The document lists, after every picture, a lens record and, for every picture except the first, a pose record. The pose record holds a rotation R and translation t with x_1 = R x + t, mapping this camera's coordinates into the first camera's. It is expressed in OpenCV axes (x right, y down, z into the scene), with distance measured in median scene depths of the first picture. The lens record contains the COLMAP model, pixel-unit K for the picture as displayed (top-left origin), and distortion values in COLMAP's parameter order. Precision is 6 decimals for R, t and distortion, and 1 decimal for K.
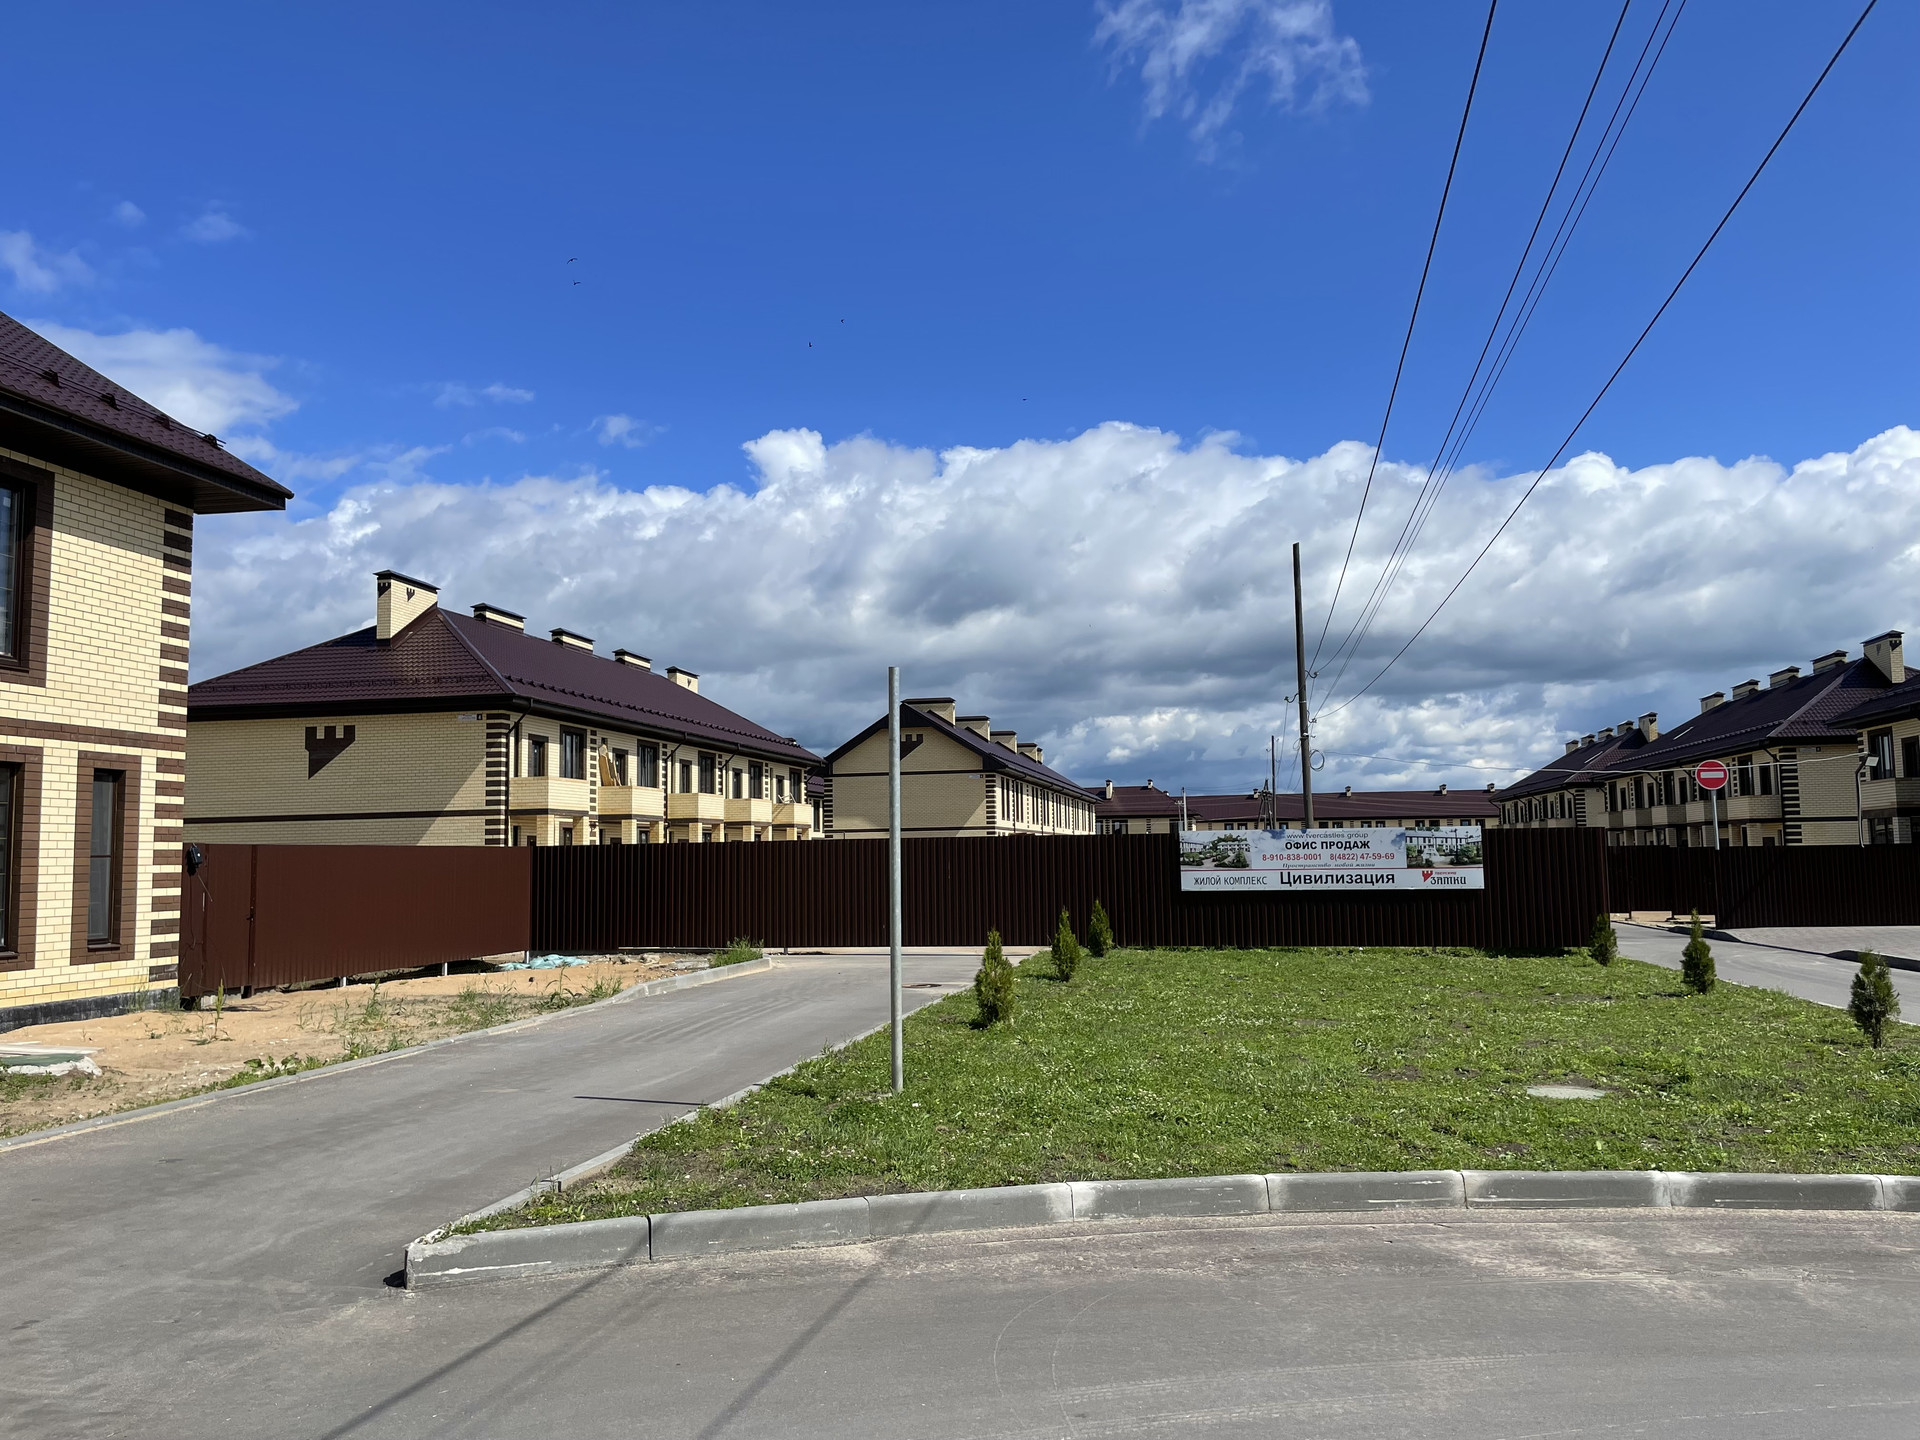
lens RADIAL K [[1454.2, 0, 978.8], [0, 1454.2, 727.3], [0, 0, 1]] dist [0.085239, -0.099713]
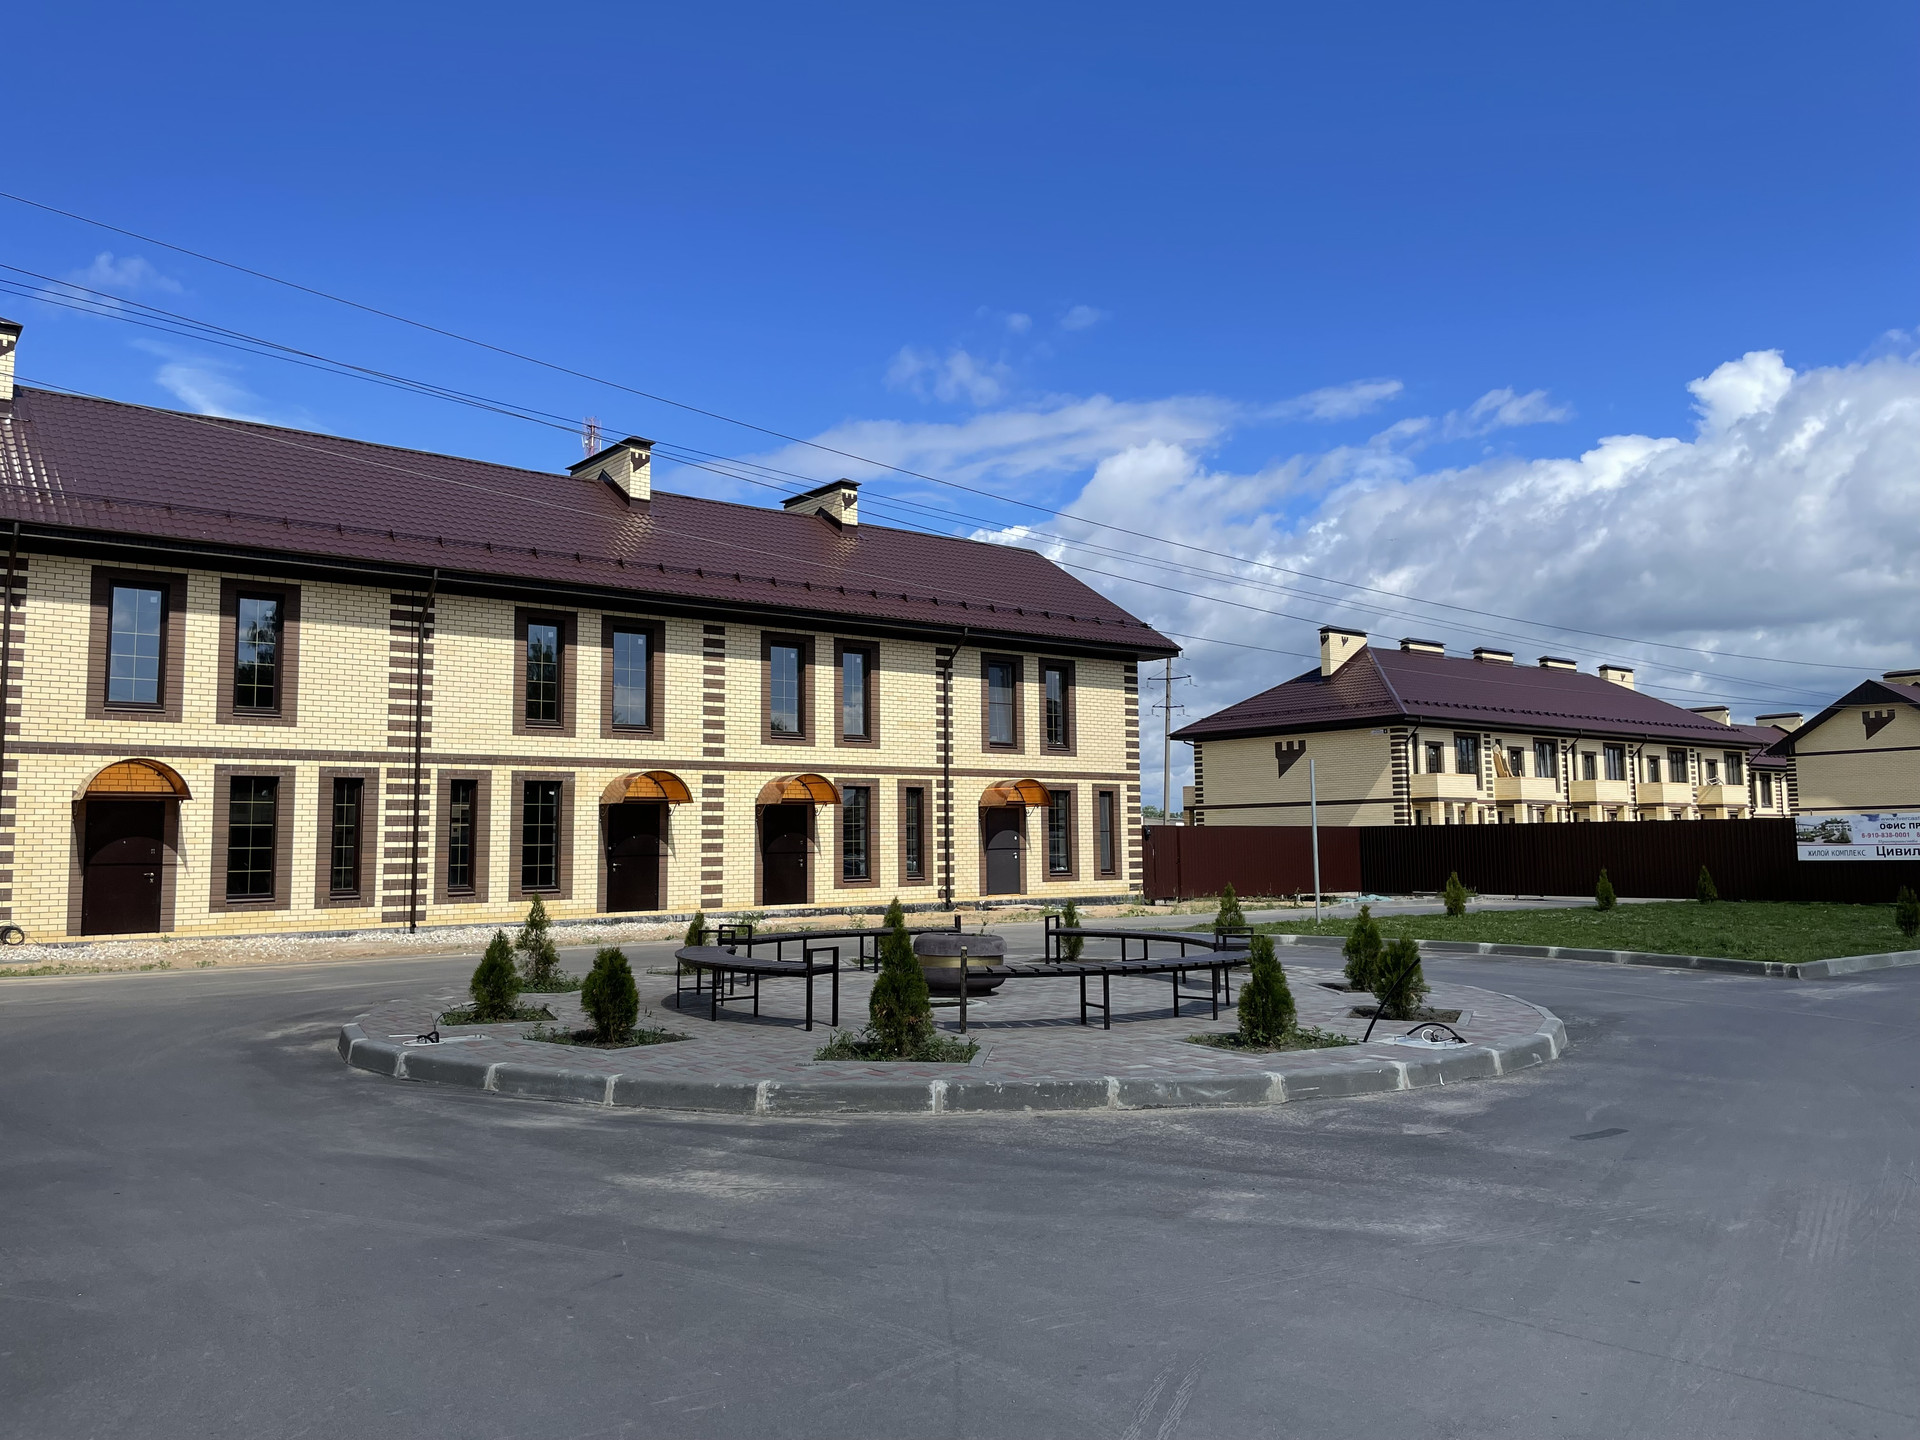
lens RADIAL K [[1454.2, 0, 965.1], [0, 1454.2, 699.7], [0, 0, 1]] dist [0.085239, -0.099713]
pose [[0.755963, -0.059072, -0.651944, 0.240783], [0.057505, 0.998063, -0.023753, -0.024577], [0.652084, -0.019534, 0.757895, -0.275846]]
